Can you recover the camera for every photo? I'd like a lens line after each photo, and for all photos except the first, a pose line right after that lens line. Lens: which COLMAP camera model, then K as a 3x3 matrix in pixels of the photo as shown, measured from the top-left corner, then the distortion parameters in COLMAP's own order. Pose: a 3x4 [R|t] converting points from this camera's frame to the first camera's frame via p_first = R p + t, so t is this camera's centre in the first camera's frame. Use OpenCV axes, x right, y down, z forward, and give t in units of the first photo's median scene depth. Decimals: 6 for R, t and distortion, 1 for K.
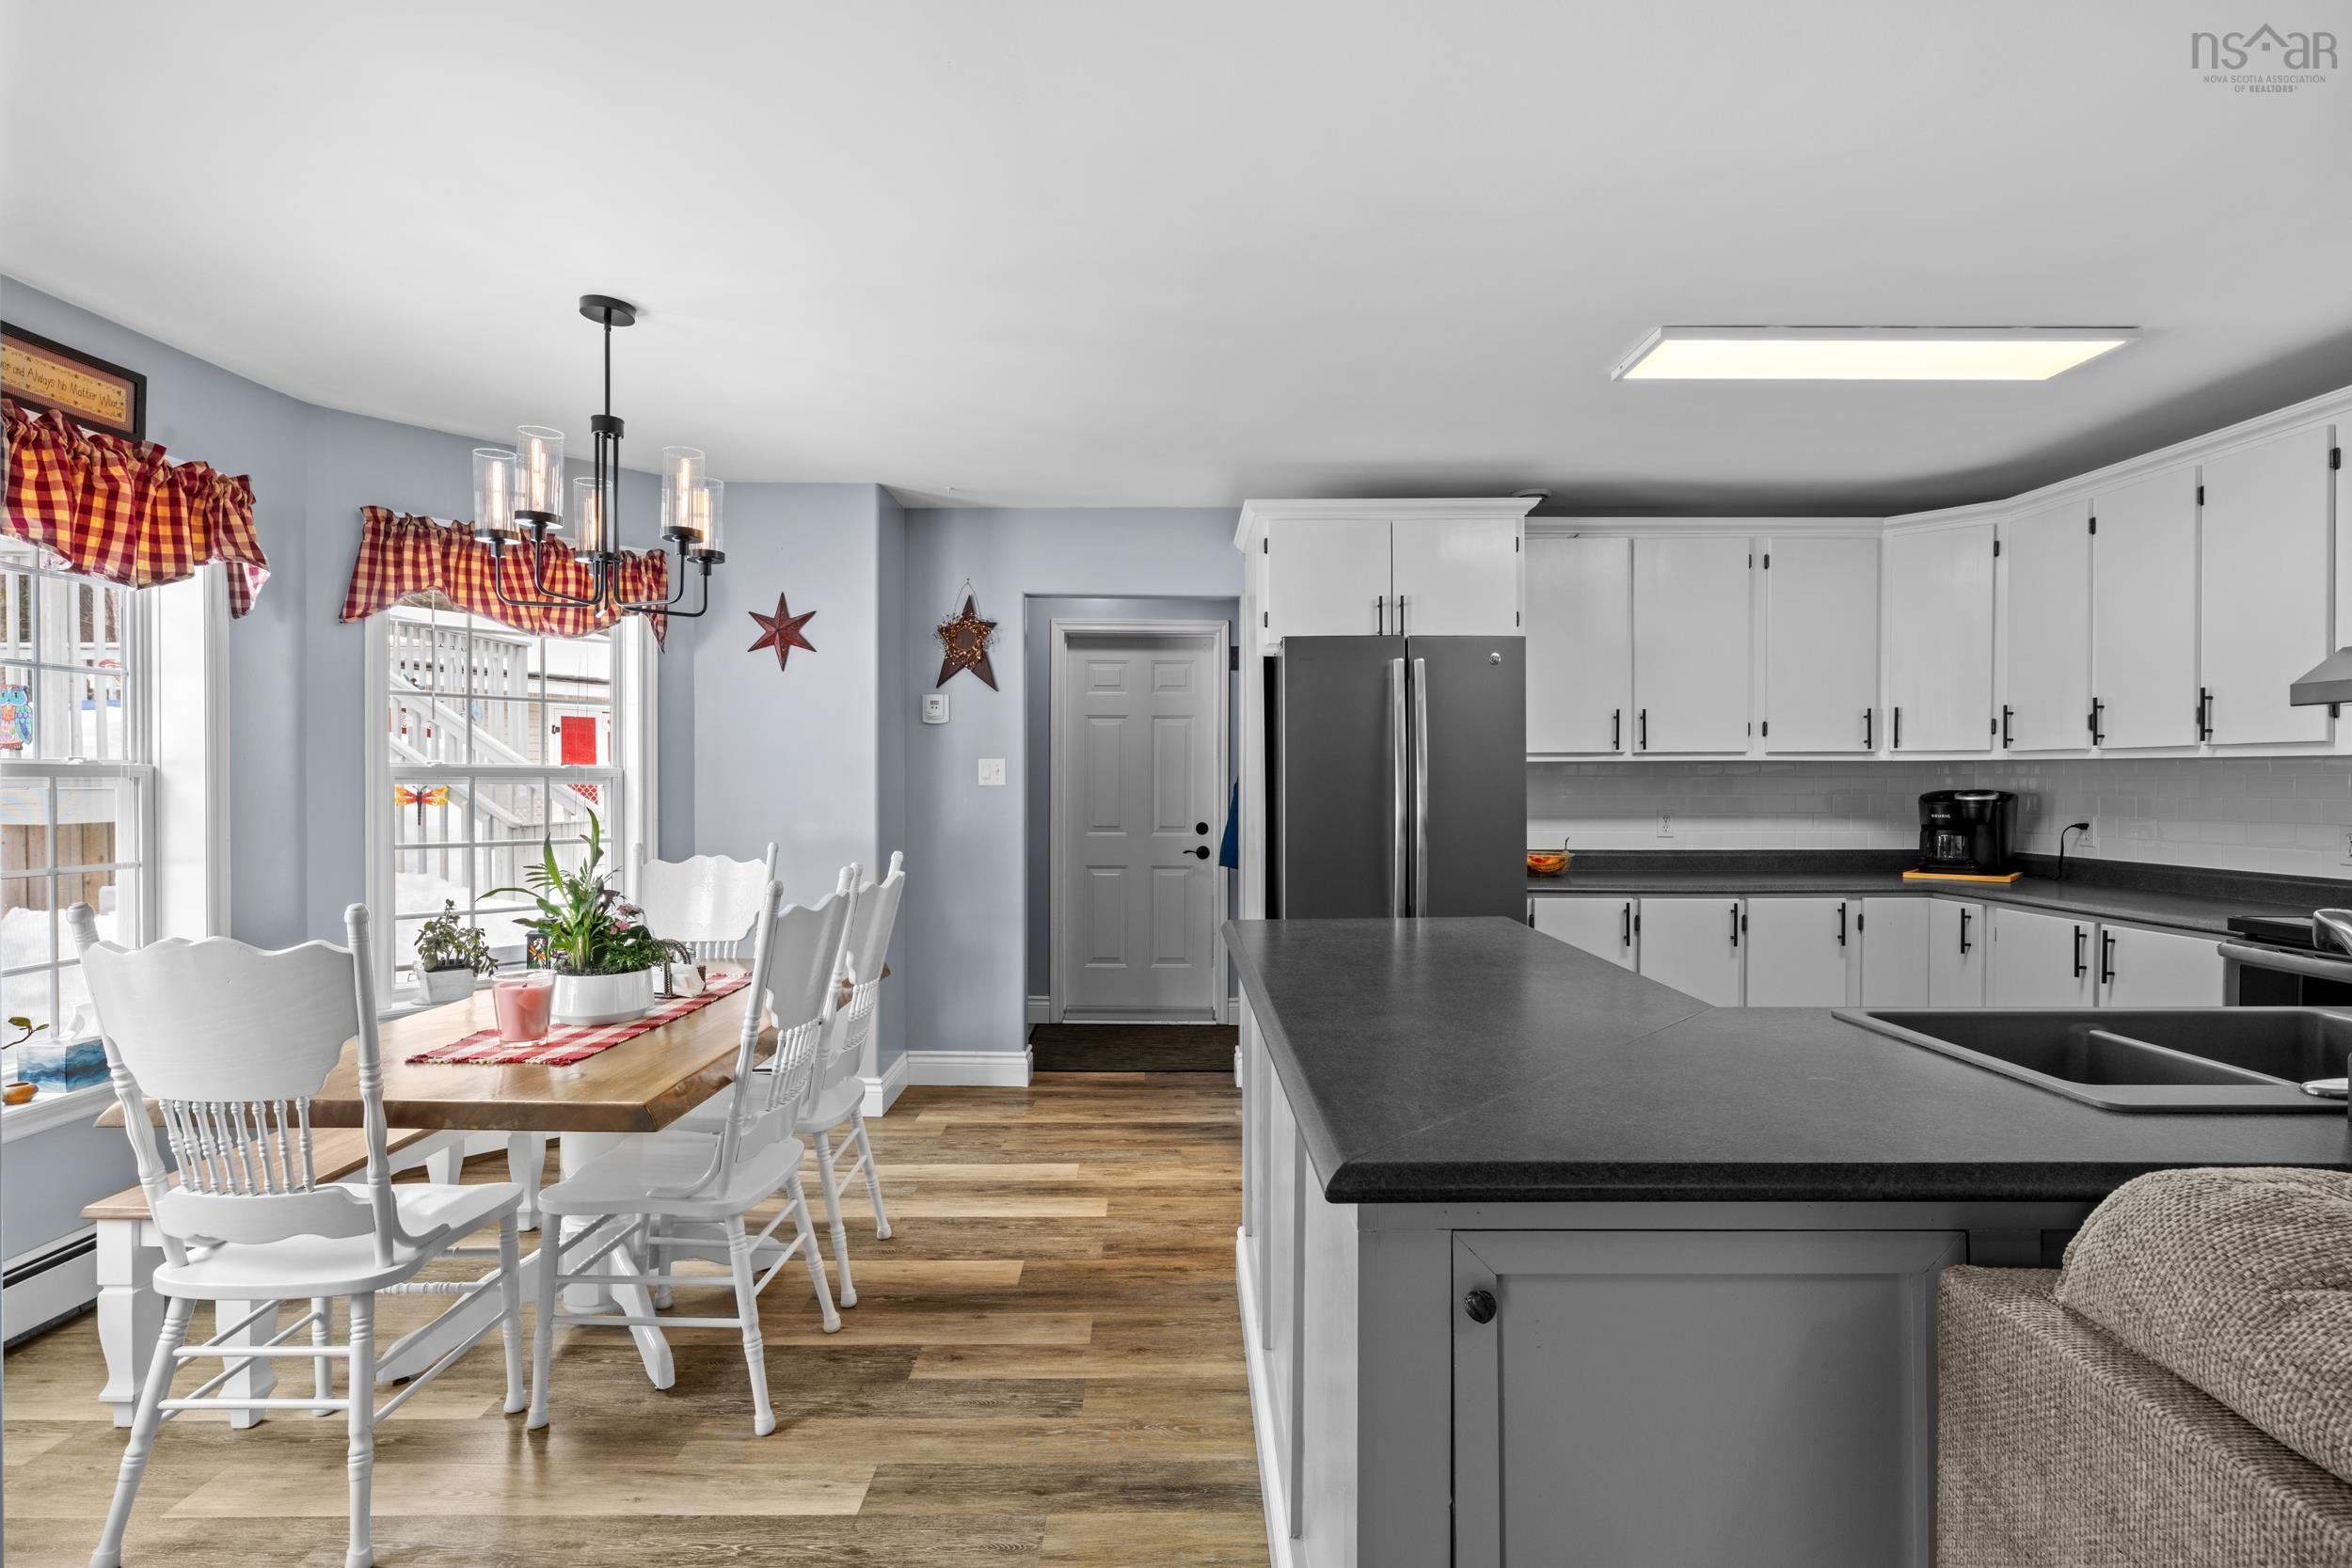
lens RADIAL K [[1052.2, 0, 1175.9], [0, 1052.2, 784.1], [0, 0, 1]] dist [0.002407, -0.001750]
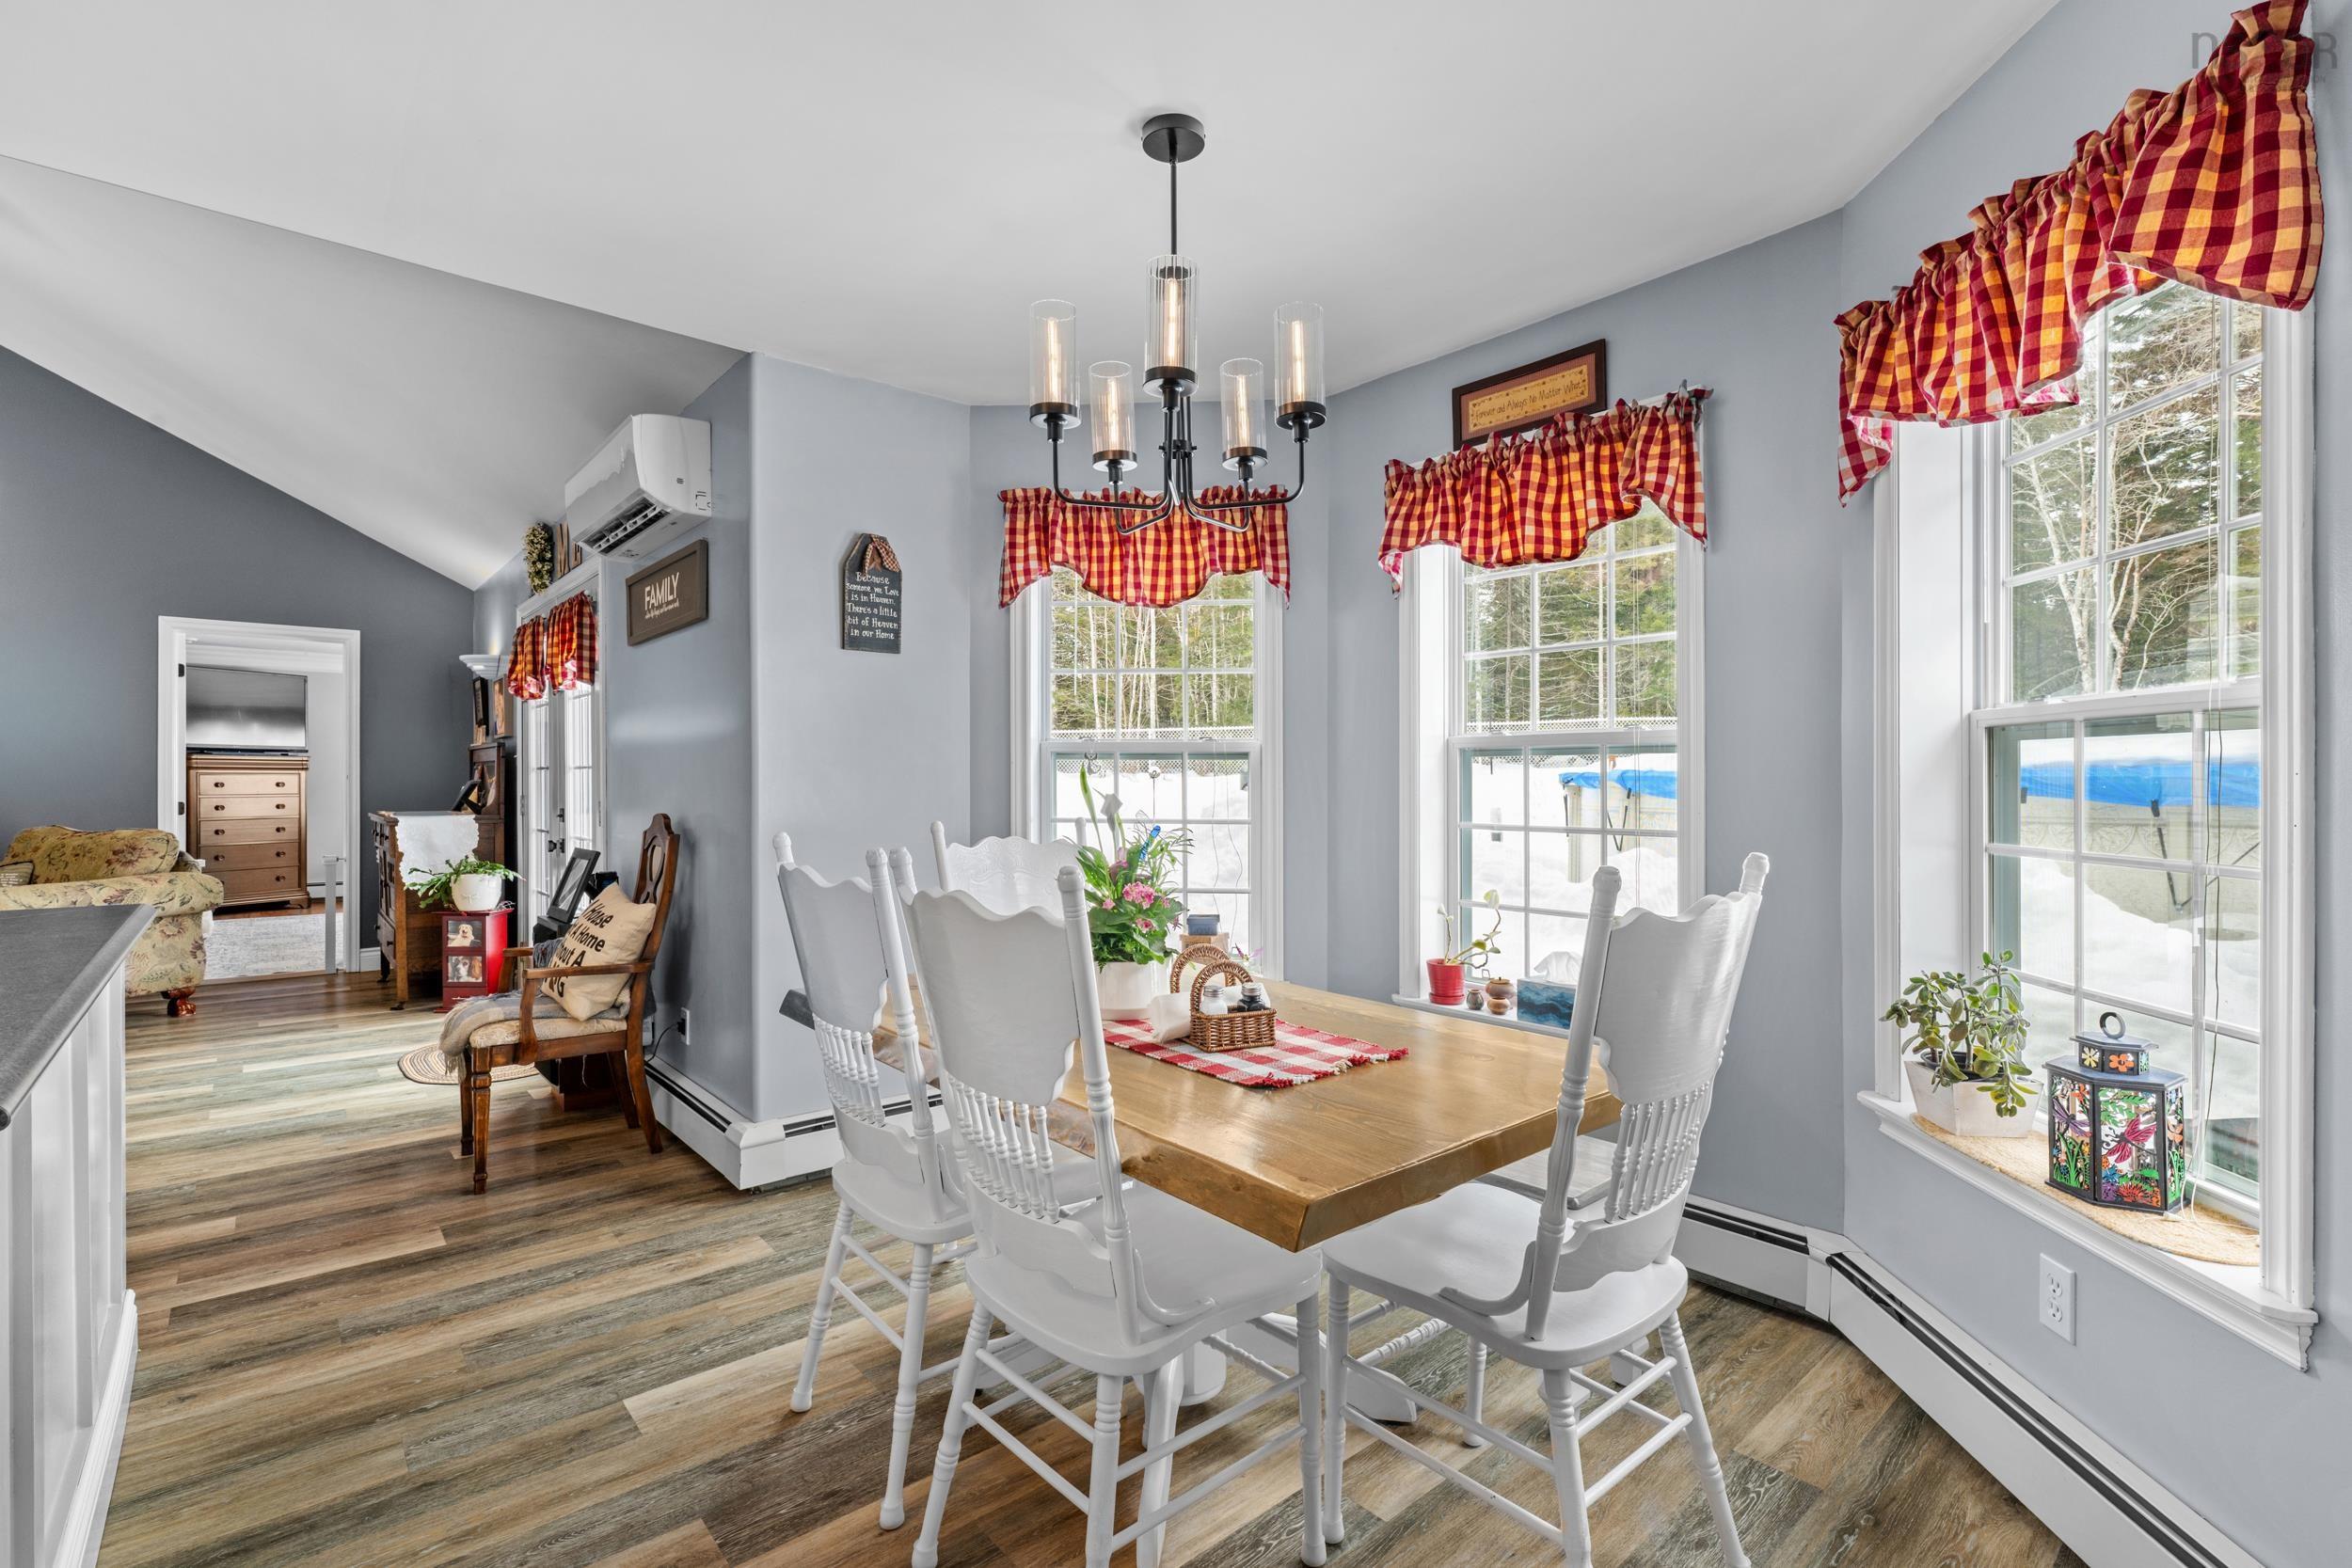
lens RADIAL K [[1052.2, 0, 1177.8], [0, 1052.2, 781.3], [0, 0, 1]] dist [0.002407, -0.001750]
pose [[-0.755542, 0.004986, -0.655081, -0.021420], [-0.001392, 0.999957, 0.009216, 0.030360], [0.655099, 0.007875, -0.755502, 1.961927]]
